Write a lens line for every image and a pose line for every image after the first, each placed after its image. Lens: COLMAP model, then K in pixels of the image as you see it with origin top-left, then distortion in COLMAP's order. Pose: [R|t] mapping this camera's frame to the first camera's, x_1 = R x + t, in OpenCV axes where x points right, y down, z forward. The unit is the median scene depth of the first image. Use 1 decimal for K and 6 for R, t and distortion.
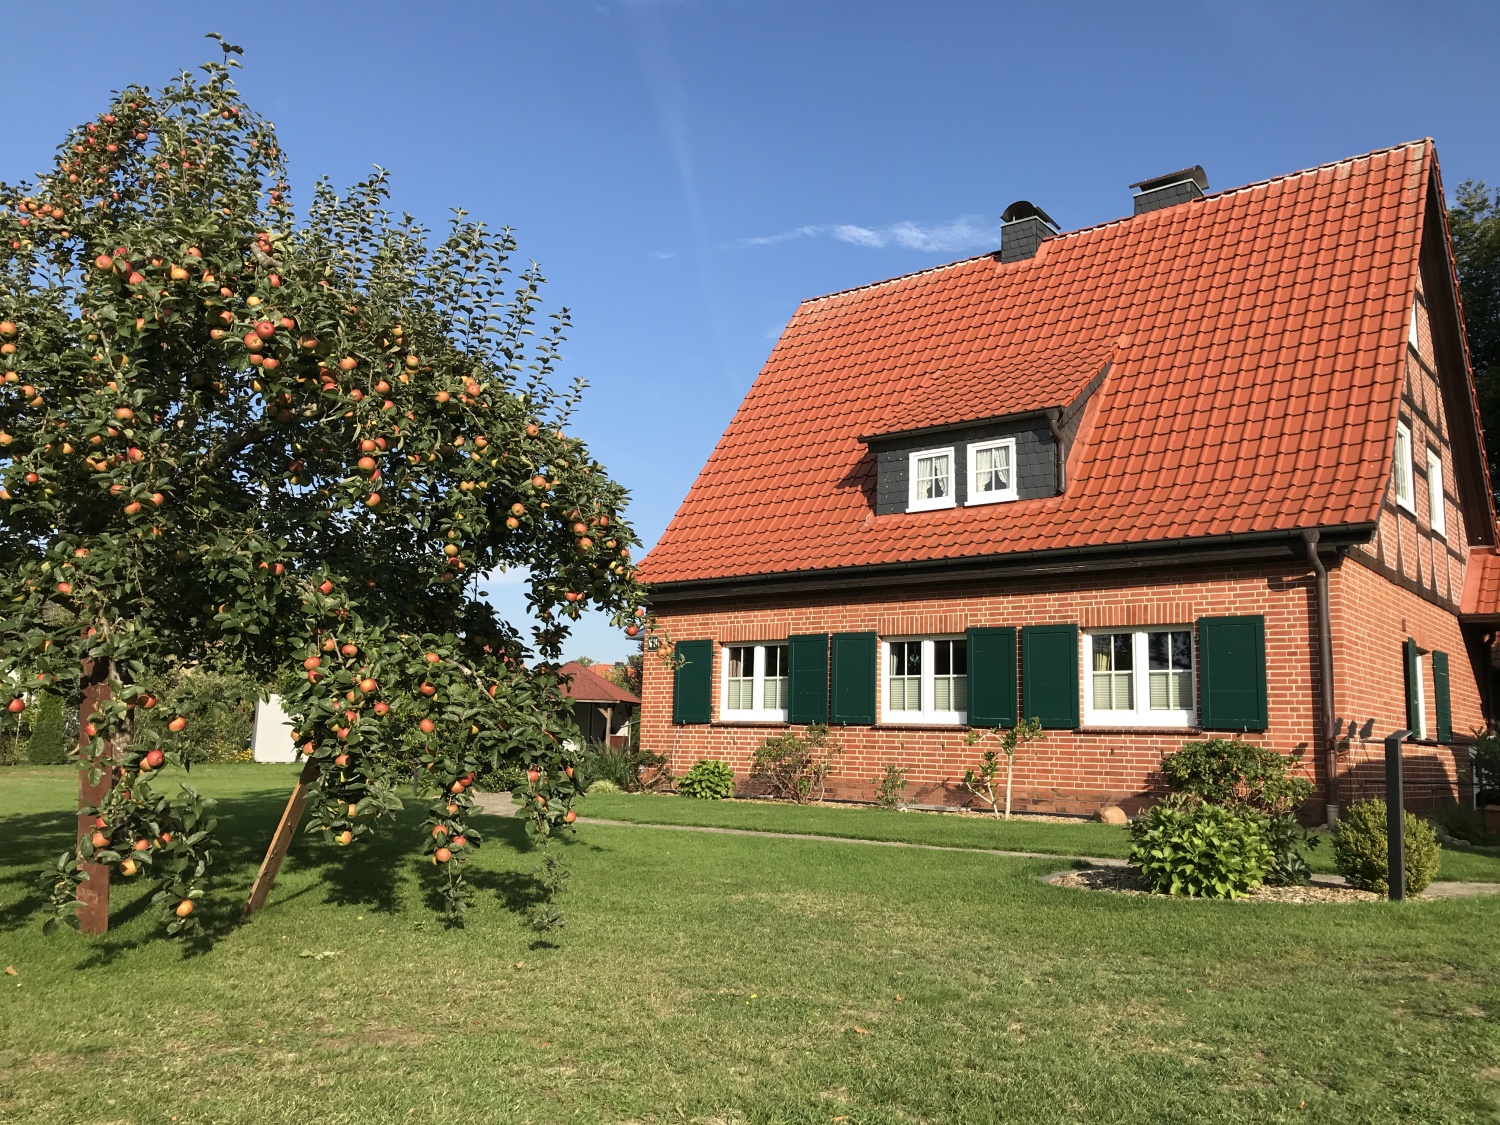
lens RADIAL K [[1216.6, 0, 722.8], [0, 1216.6, 556.5], [0, 0, 1]] dist [0.007909, 0.003447]
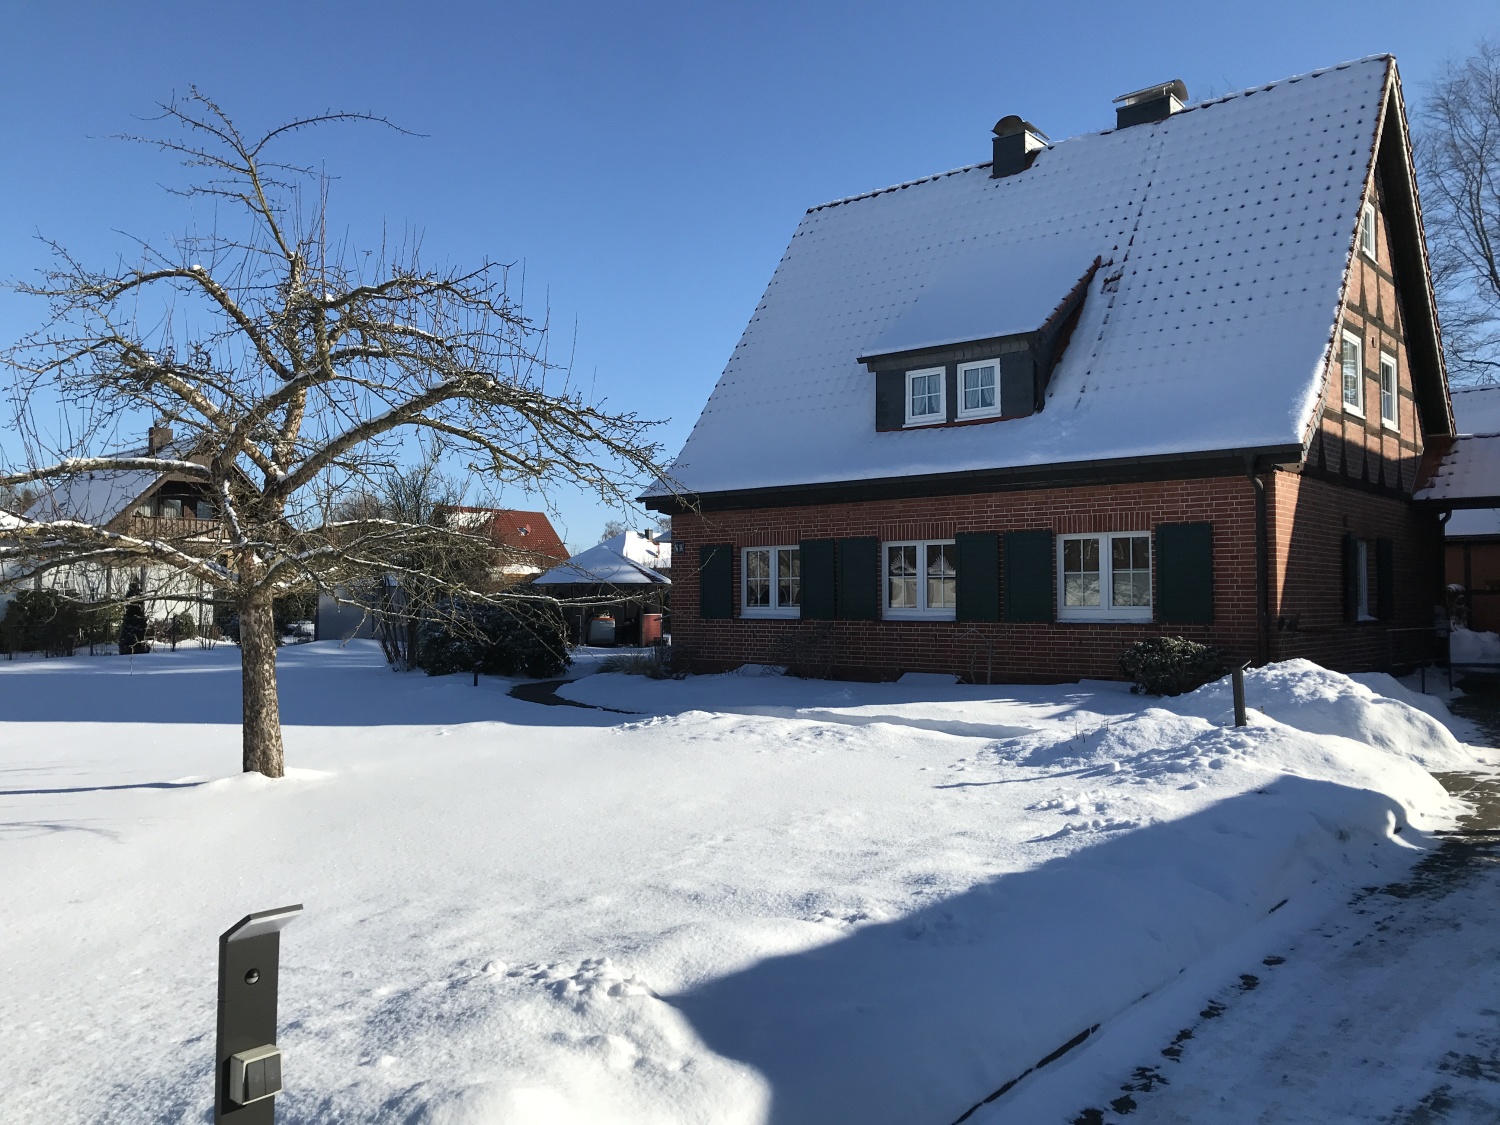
lens RADIAL K [[1198.9, 0, 719.2], [0, 1198.9, 557.0], [0, 0, 1]] dist [0.035265, -0.042874]
pose [[0.999203, -0.031321, -0.024761, 0.007989], [0.033976, 0.992747, 0.115320, -0.057044], [0.020969, -0.116069, 0.993020, -0.116832]]
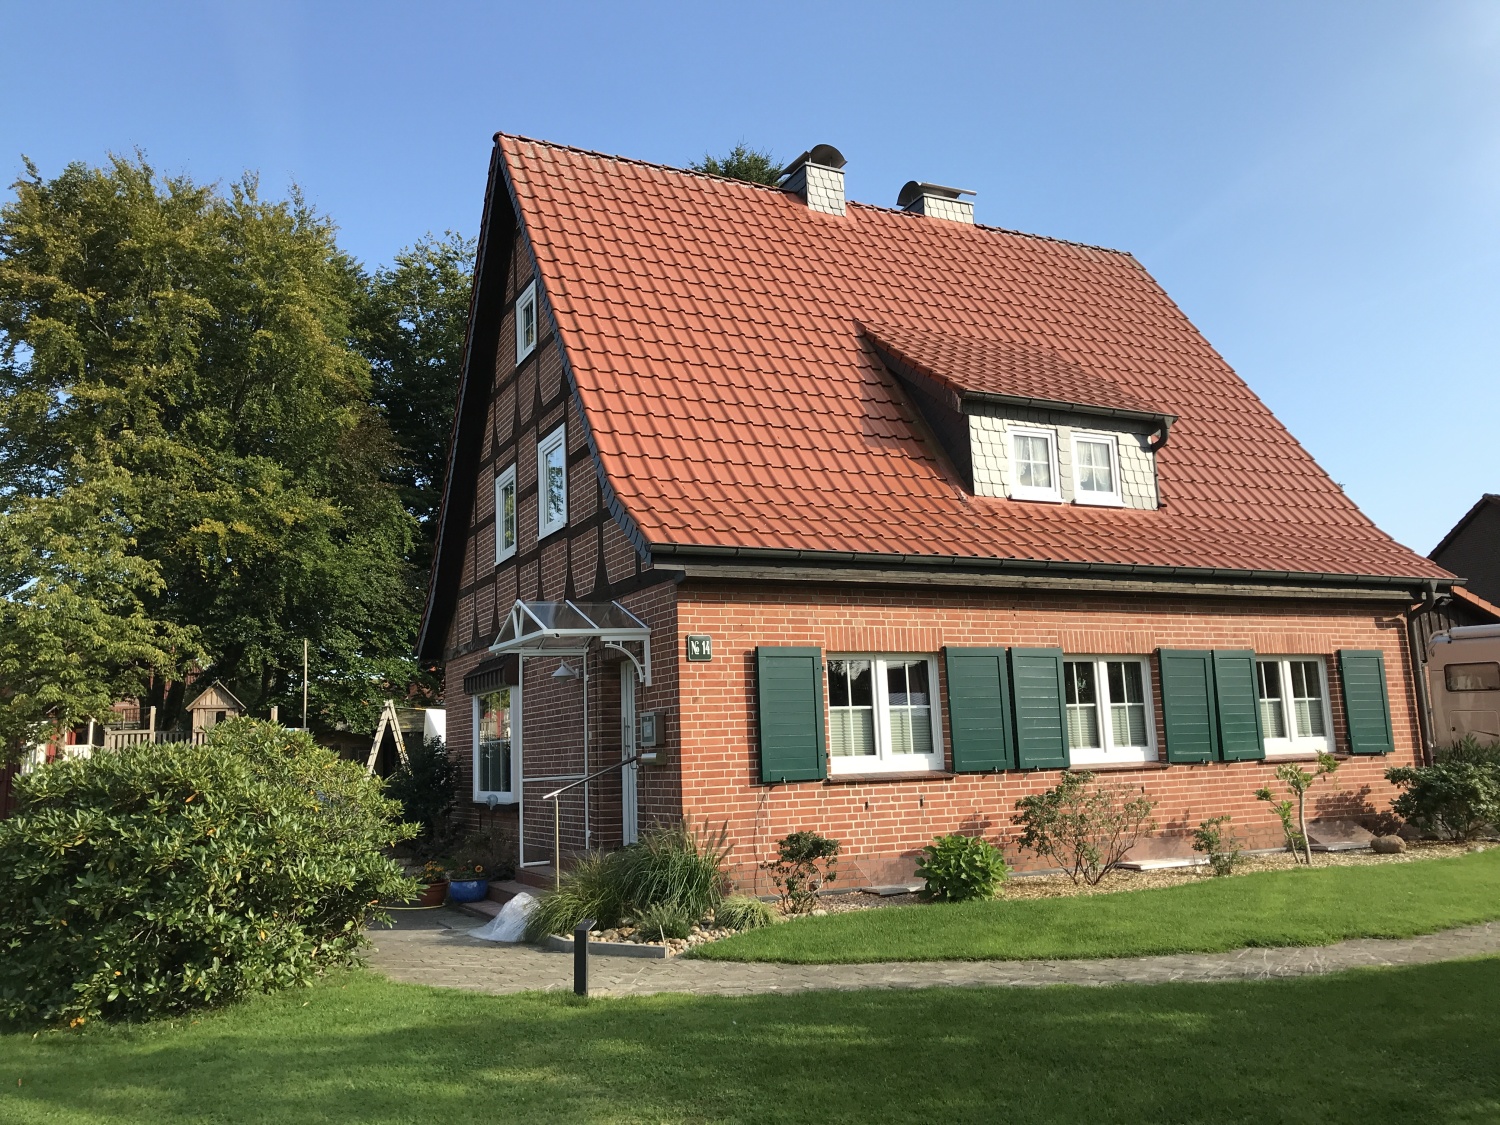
lens RADIAL K [[1198.9, 0, 719.2], [0, 1198.9, 557.0], [0, 0, 1]] dist [0.035265, -0.042874]
pose [[0.416262, 0.093568, 0.904417, -0.714933], [-0.097338, 0.993561, -0.057990, 0.074573], [-0.904019, -0.063895, 0.422689, 0.932689]]
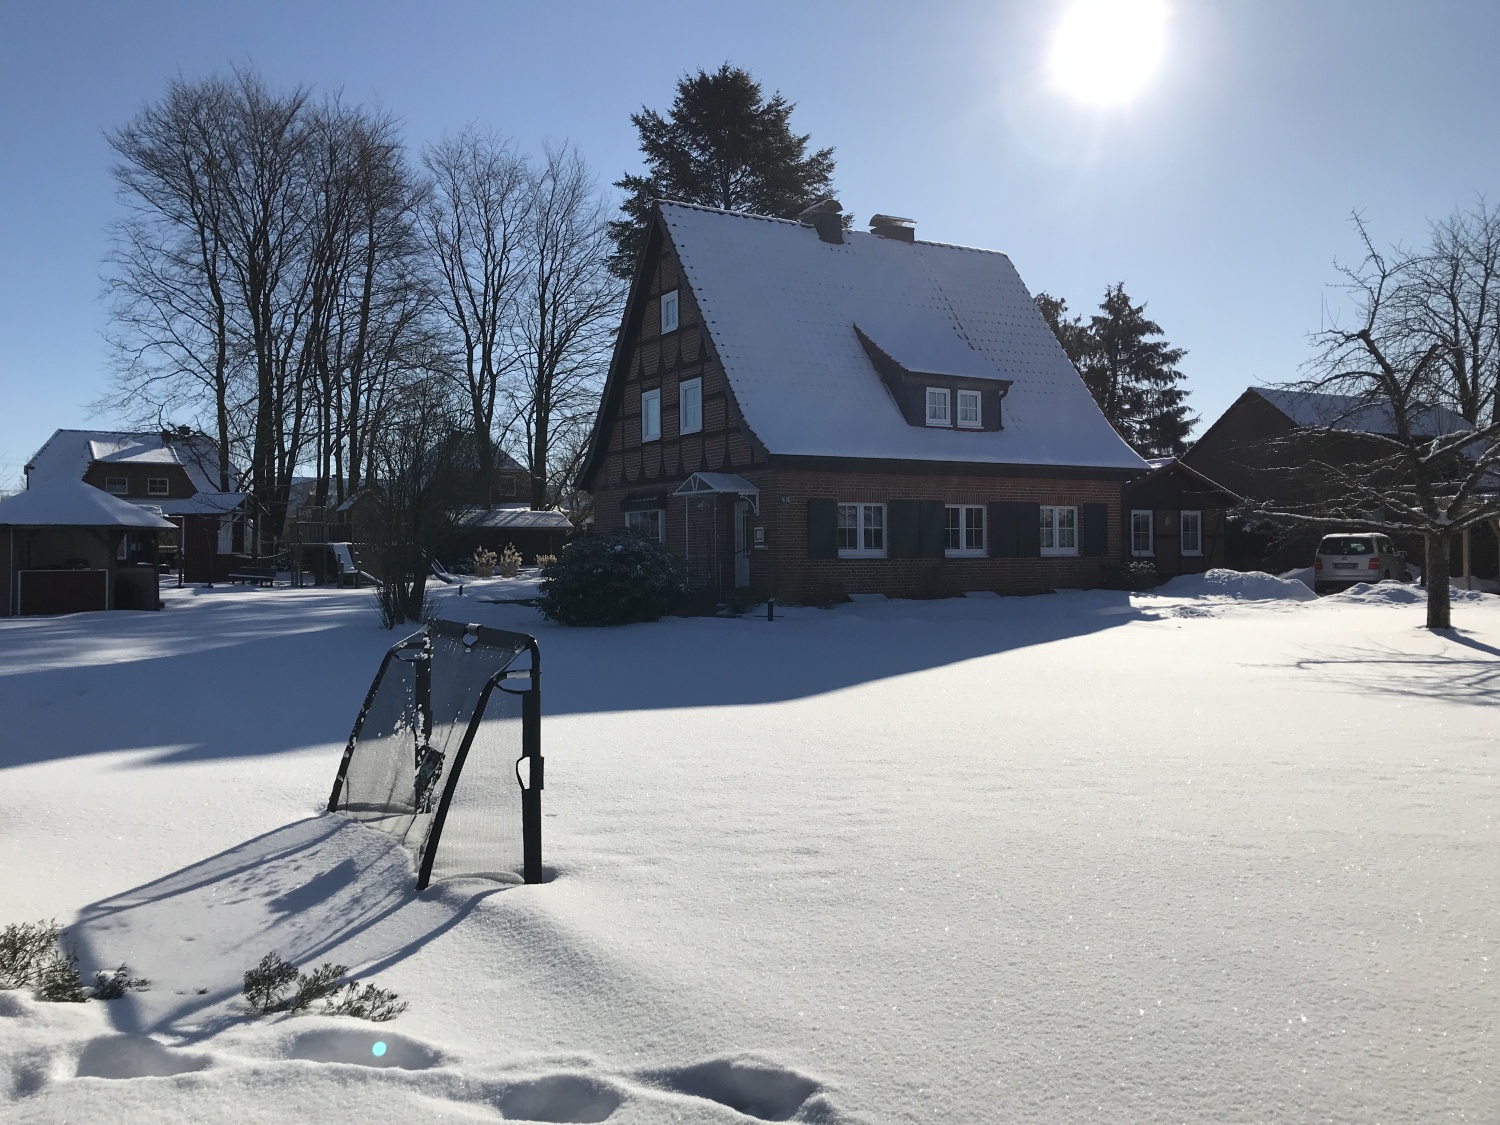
lens RADIAL K [[1198.9, 0, 719.2], [0, 1198.9, 557.0], [0, 0, 1]] dist [0.035265, -0.042874]
pose [[0.345032, -0.040948, 0.937697, -1.605354], [-0.130492, 0.987253, 0.091128, 0.029471], [-0.929475, -0.153804, 0.335291, 0.773671]]
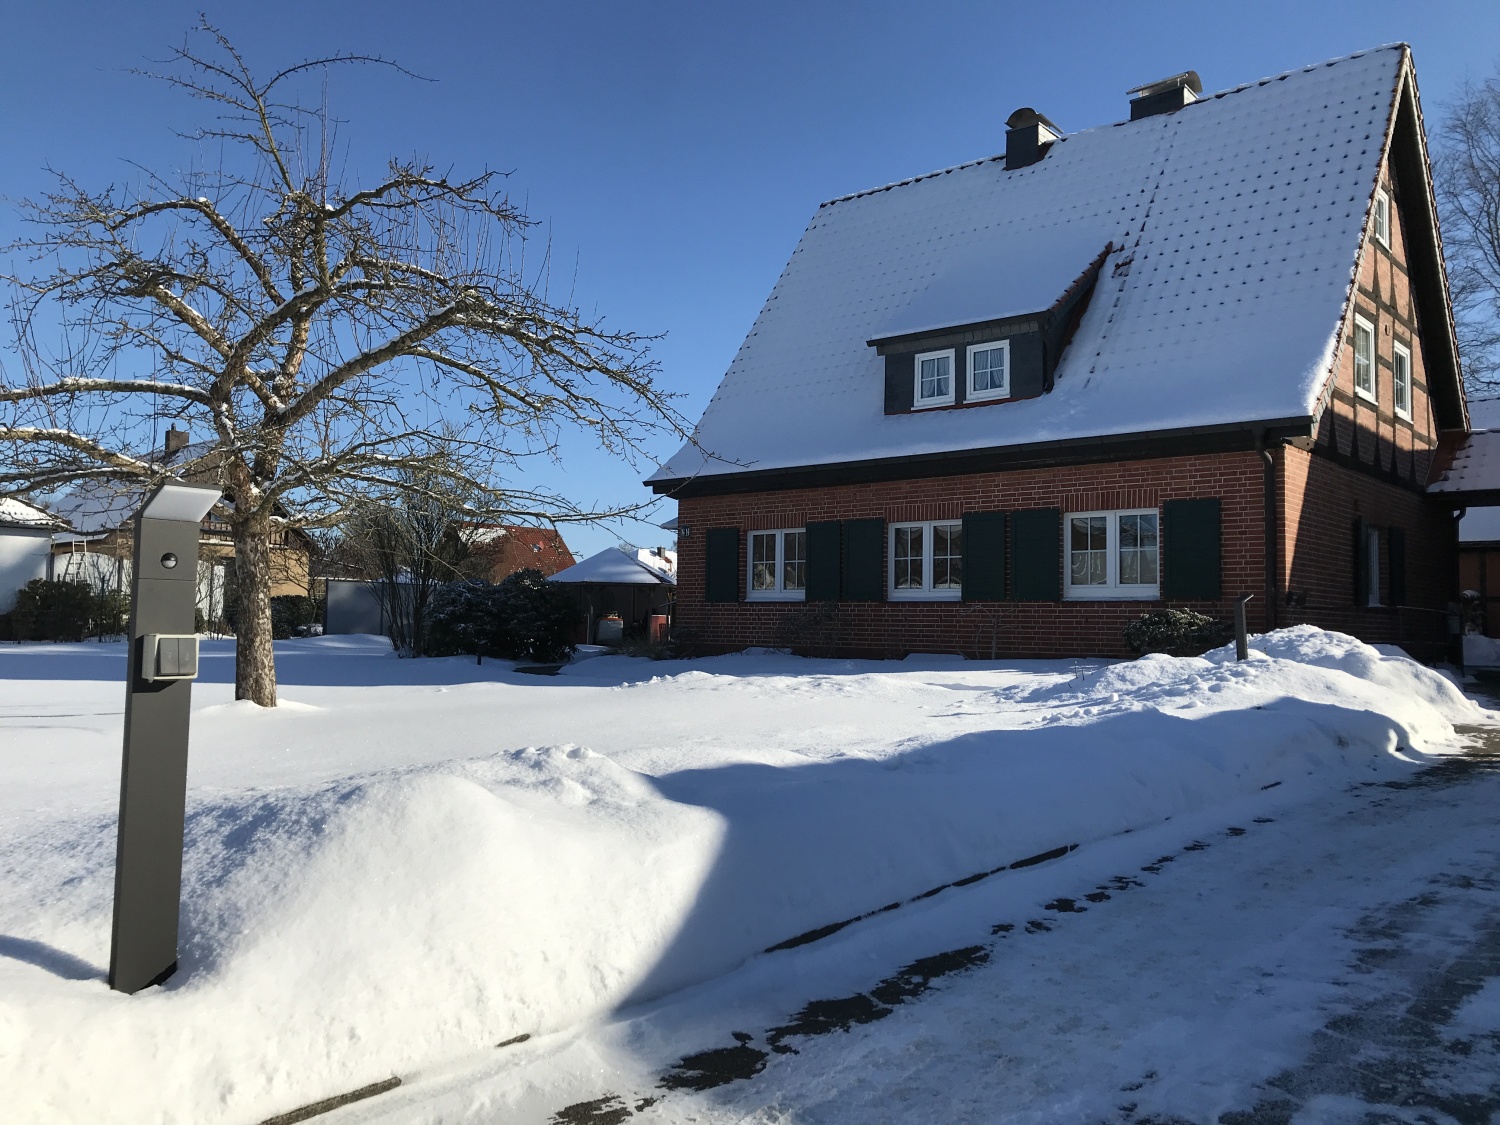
lens RADIAL K [[1198.9, 0, 719.2], [0, 1198.9, 557.0], [0, 0, 1]] dist [0.035265, -0.042874]
pose [[0.999259, -0.015364, -0.035278, 0.014567], [0.018647, 0.995332, 0.094696, -0.011285], [0.033658, -0.095283, 0.994881, -0.116983]]
